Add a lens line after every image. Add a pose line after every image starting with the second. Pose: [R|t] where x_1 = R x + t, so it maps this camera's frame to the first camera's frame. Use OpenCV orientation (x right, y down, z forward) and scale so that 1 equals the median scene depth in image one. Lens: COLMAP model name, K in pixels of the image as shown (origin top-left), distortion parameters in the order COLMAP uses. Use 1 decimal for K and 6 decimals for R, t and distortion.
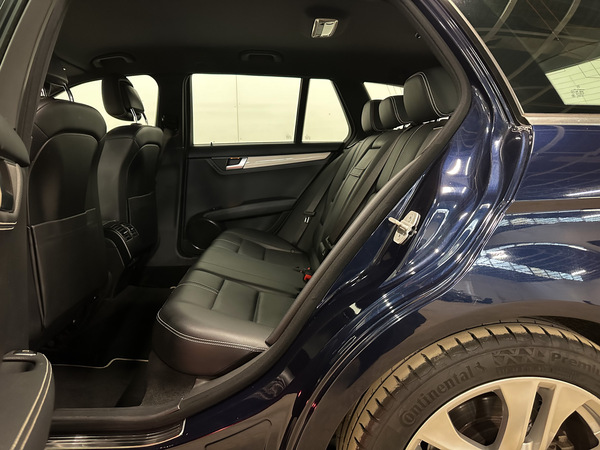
lens RADIAL K [[427.1, 0, 300.0], [0, 427.1, 225.0], [0, 0, 1]] dist [0.047681, -0.077762]
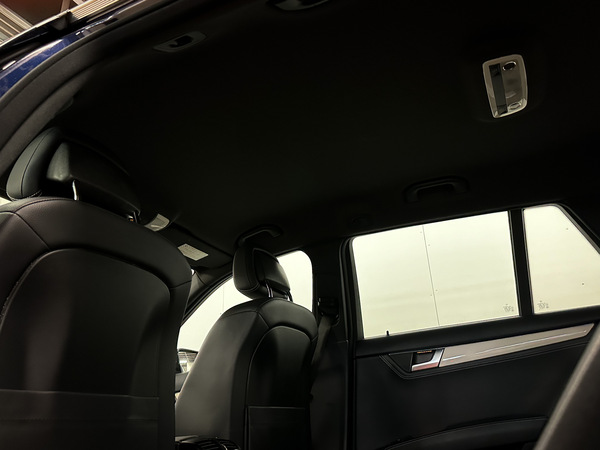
lens RADIAL K [[467.7, 0, 285.3], [0, 467.7, 225.0], [0, 0, 1]] dist [0.004684, 0.003770]
pose [[0.863212, -0.211373, -0.458461, 0.029936], [-0.061254, 0.857567, -0.510712, 0.051976], [0.501111, 0.468935, 0.727315, 0.299814]]
